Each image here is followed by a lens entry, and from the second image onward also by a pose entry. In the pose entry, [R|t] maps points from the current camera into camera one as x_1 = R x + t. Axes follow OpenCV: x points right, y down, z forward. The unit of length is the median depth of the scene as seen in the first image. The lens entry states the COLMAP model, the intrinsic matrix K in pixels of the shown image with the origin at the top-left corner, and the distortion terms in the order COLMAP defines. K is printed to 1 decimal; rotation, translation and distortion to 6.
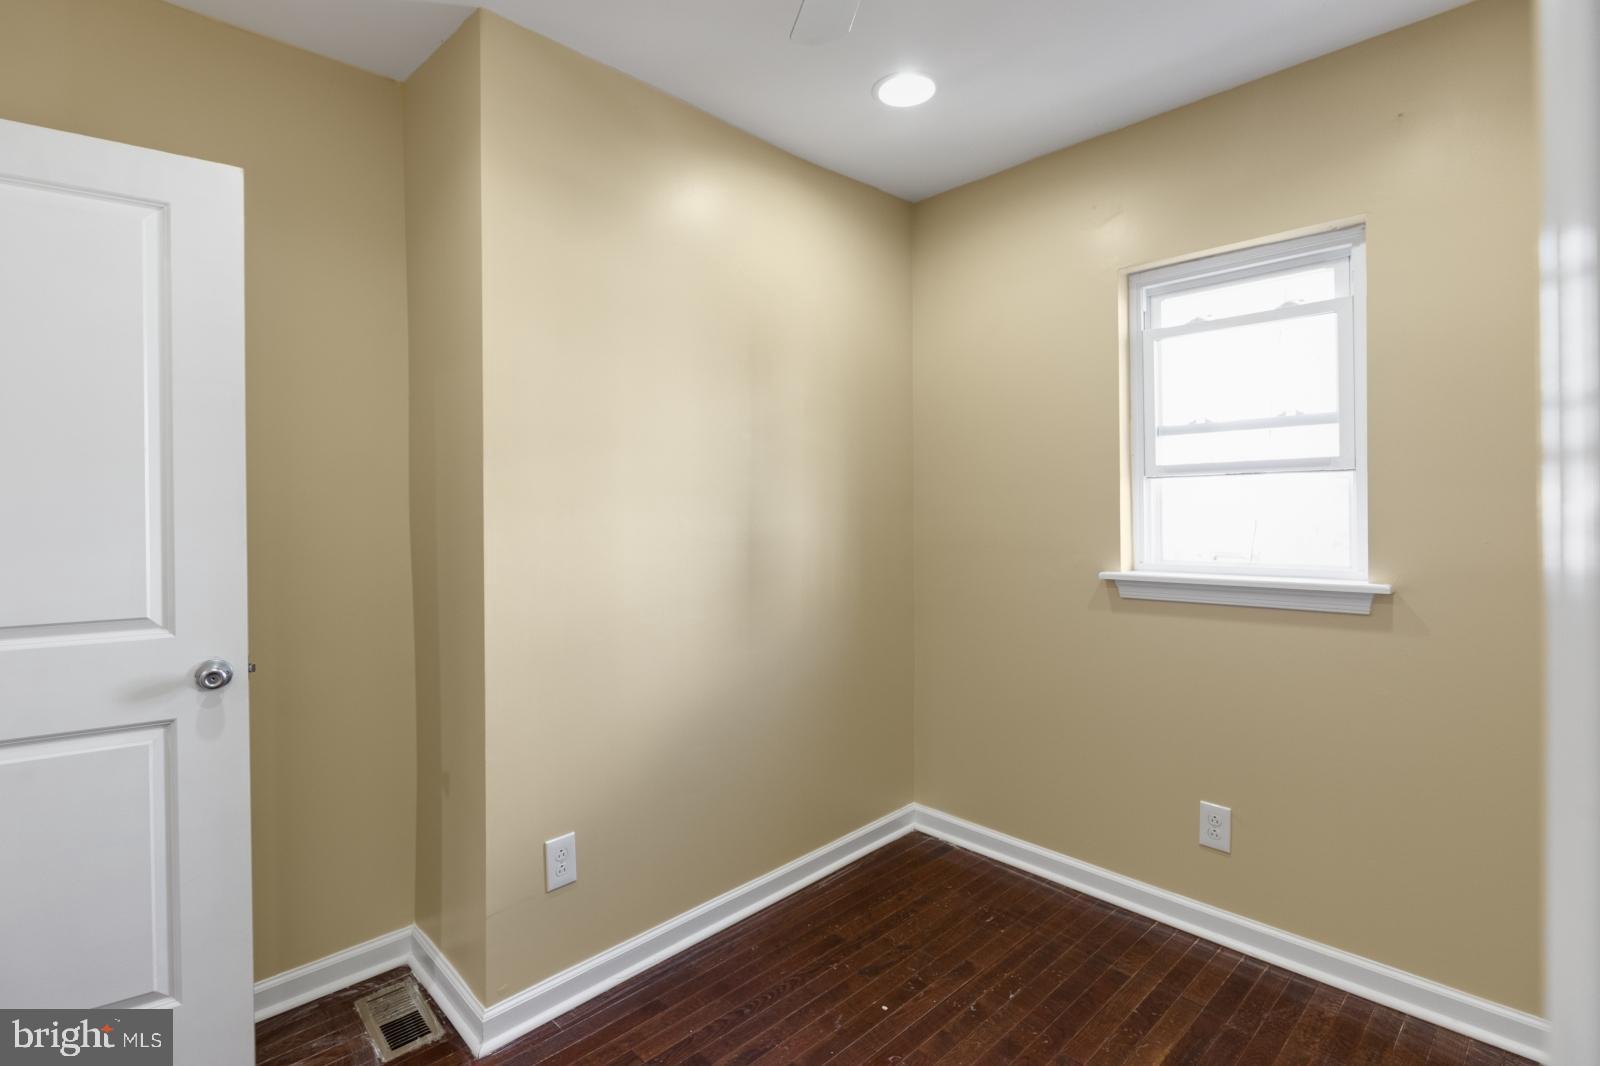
lens RADIAL K [[767.6, 0, 800.0], [0, 767.6, 533.0], [0, 0, 1]] dist [-0.000257, 0.000061]
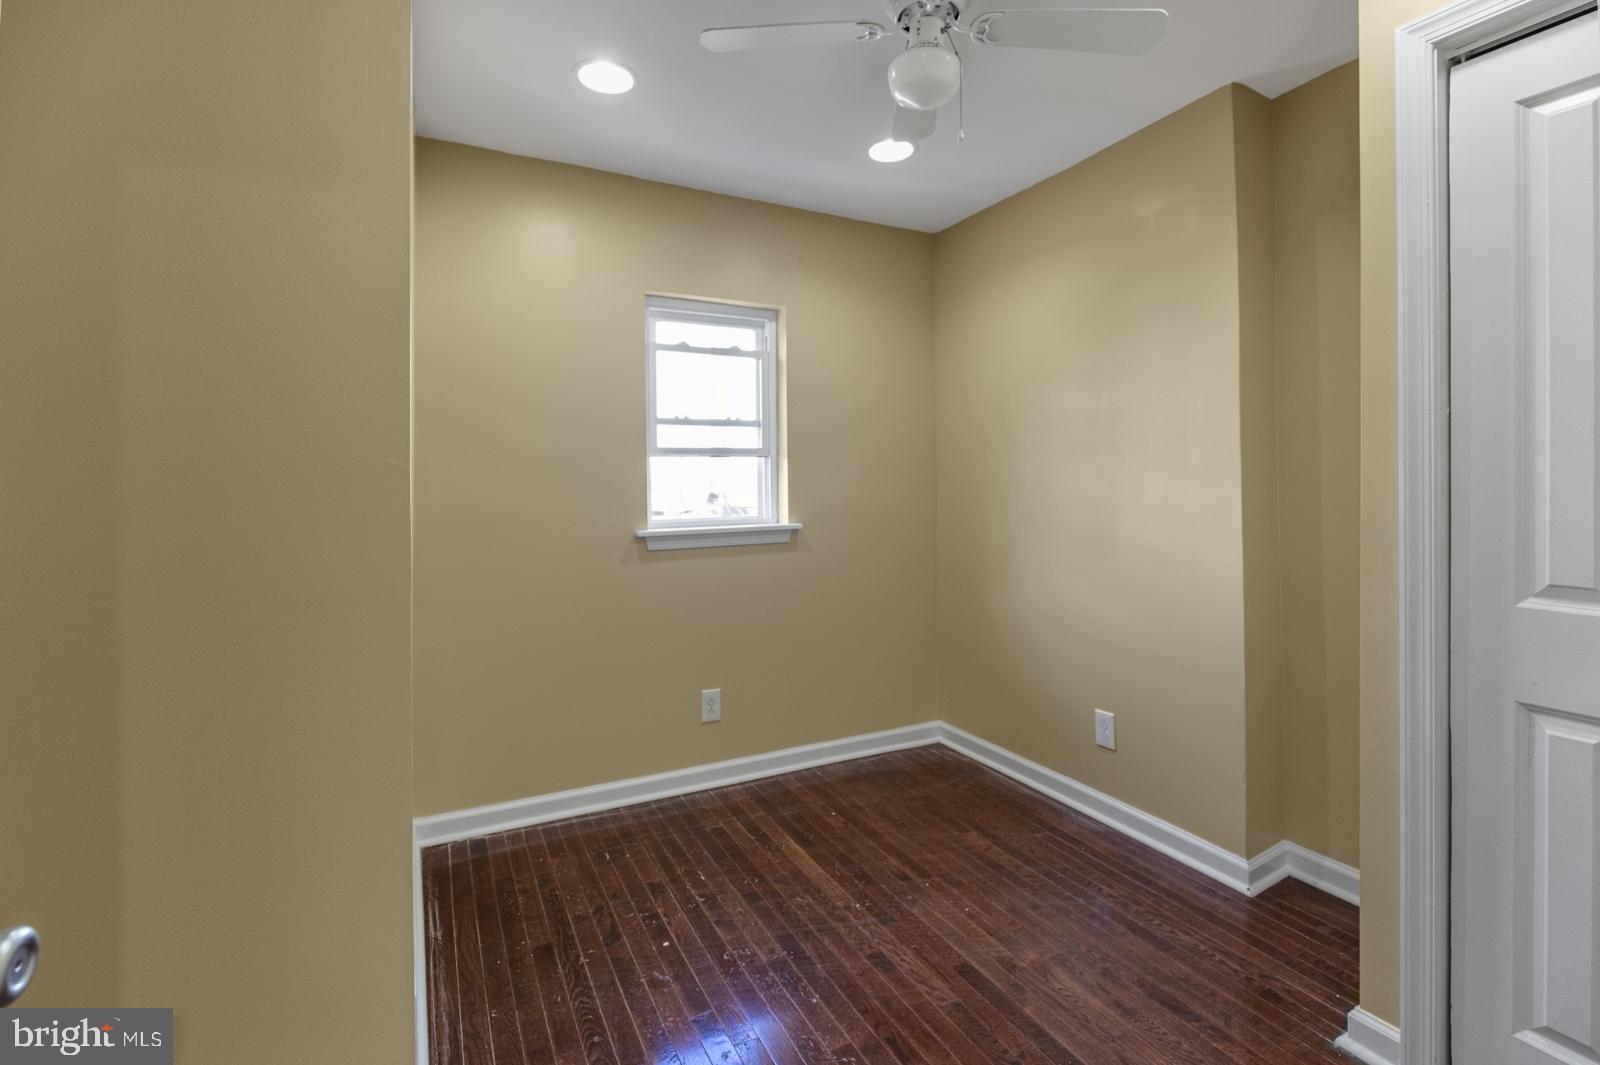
lens RADIAL K [[750.9, 0, 798.9], [0, 750.9, 488.4], [0, 0, 1]] dist [0.000804, 0.000211]
pose [[0.270072, 0.003814, 0.962833, -0.775033], [0.037706, 0.999183, -0.014535, 0.011212], [-0.962102, 0.040230, 0.269707, 0.477660]]
